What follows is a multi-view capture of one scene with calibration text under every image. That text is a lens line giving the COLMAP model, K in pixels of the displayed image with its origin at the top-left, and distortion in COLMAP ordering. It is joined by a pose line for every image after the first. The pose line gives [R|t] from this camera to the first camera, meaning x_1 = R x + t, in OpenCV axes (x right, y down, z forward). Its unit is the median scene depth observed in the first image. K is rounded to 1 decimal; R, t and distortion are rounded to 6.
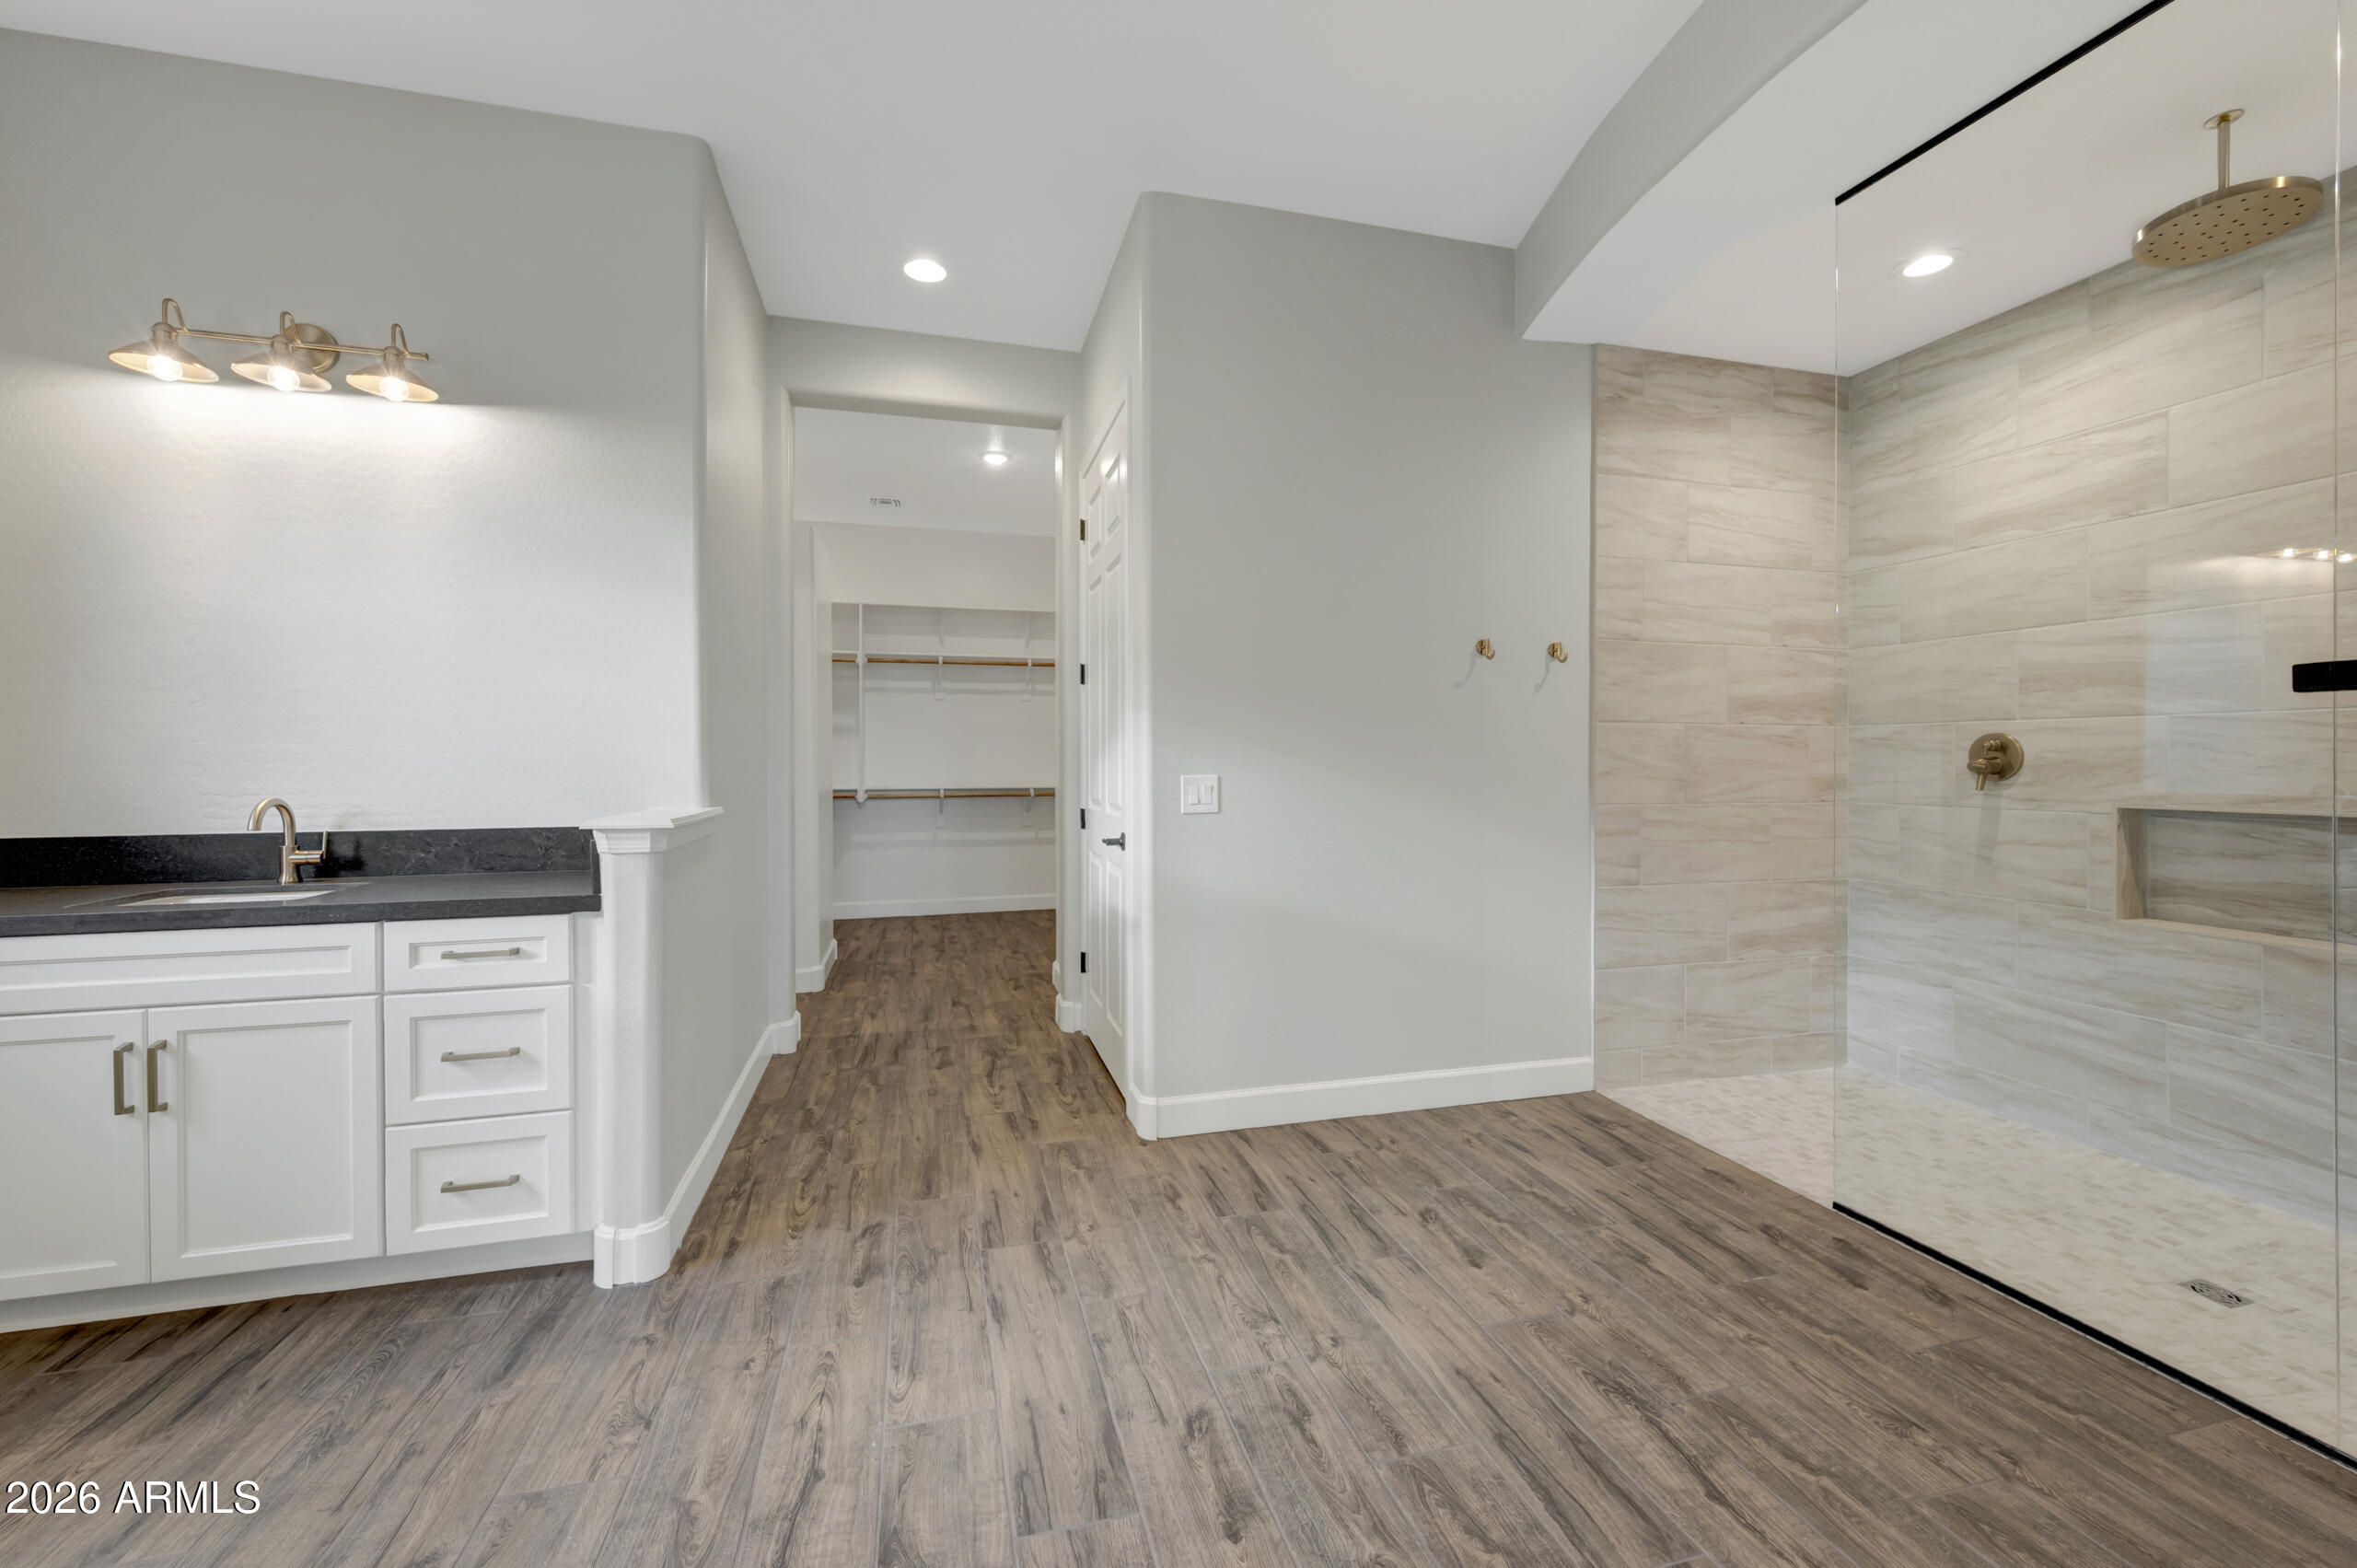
lens RADIAL K [[944.5, 0, 1176.5], [0, 944.5, 812.4], [0, 0, 1]] dist [0.001251, 0.000170]
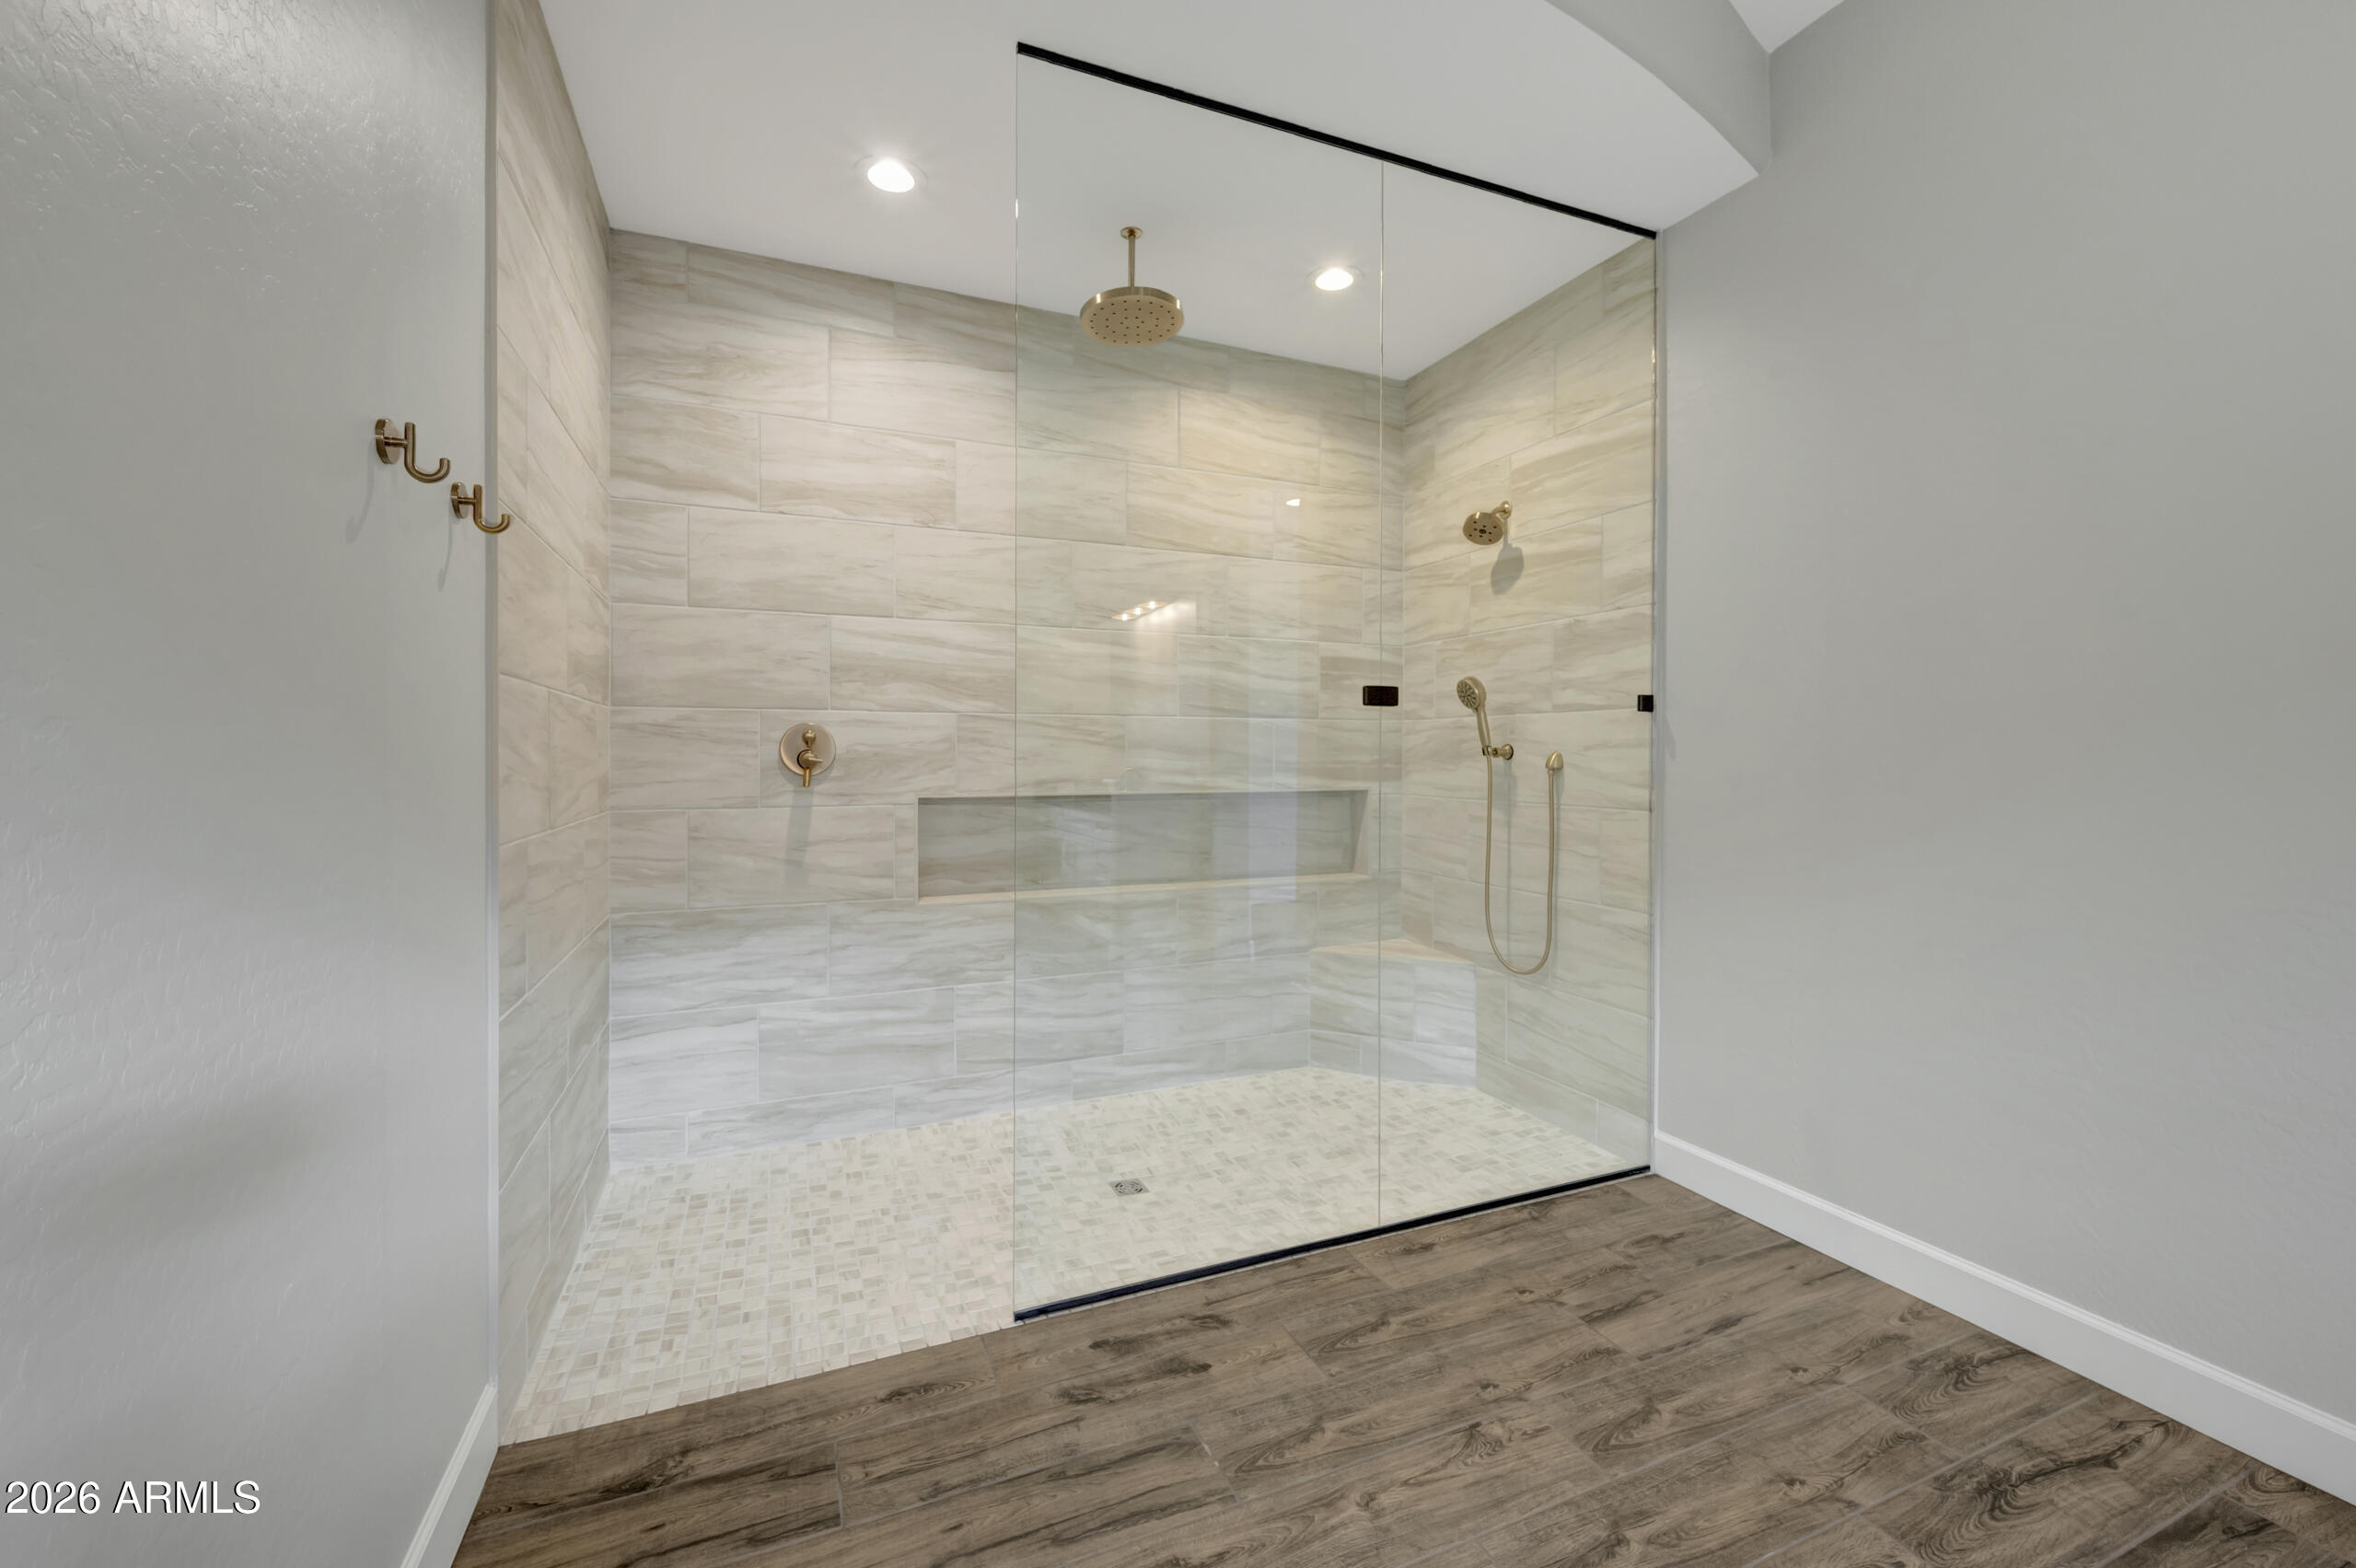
lens RADIAL K [[936.8, 0, 1178.3], [0, 936.8, 759.6], [0, 0, 1]] dist [-0.000641, -0.000220]
pose [[-0.139875, -0.010314, 0.990115, -0.089414], [0.054563, 0.998346, 0.018108, -0.054194], [-0.988665, 0.056556, -0.139081, 0.912621]]
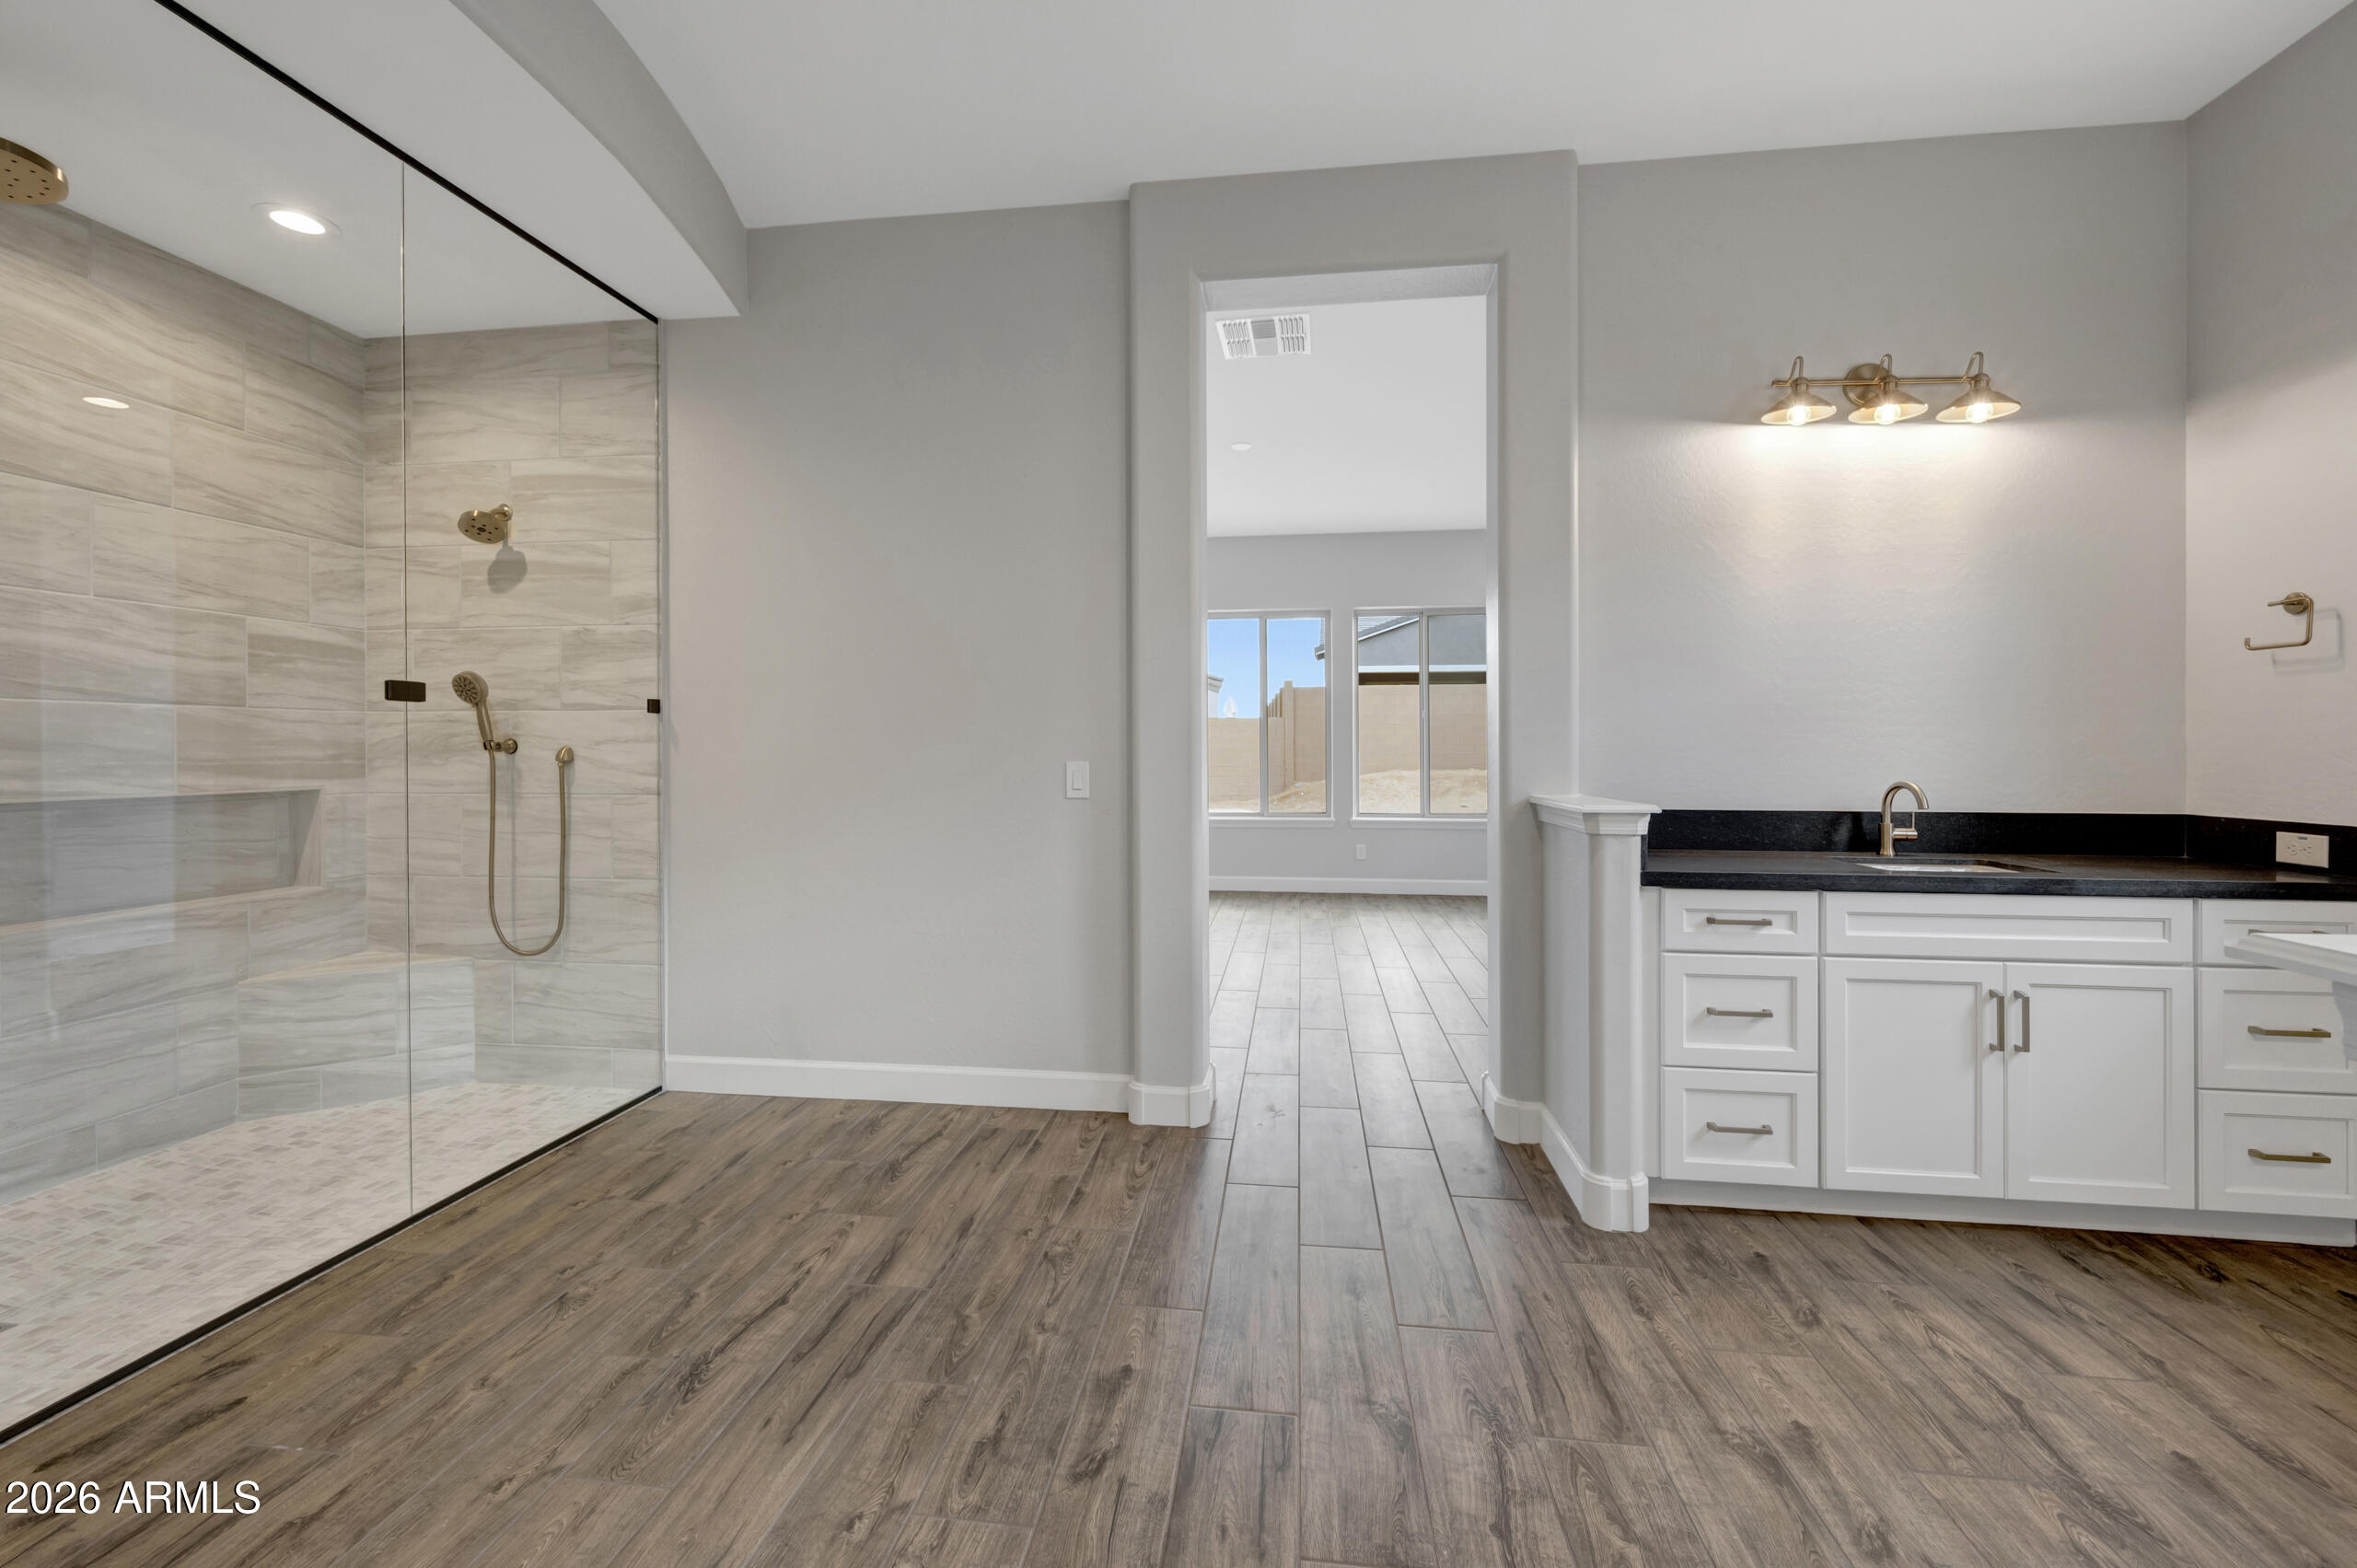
lens RADIAL K [[937.2, 0, 1178.8], [0, 937.2, 759.6], [0, 0, 1]] dist [-0.000641, -0.000220]
pose [[-0.924519, -0.007466, 0.381062, -0.260819], [0.019498, 0.997573, 0.066849, -0.067780], [-0.380636, 0.069233, -0.922129, 1.144162]]
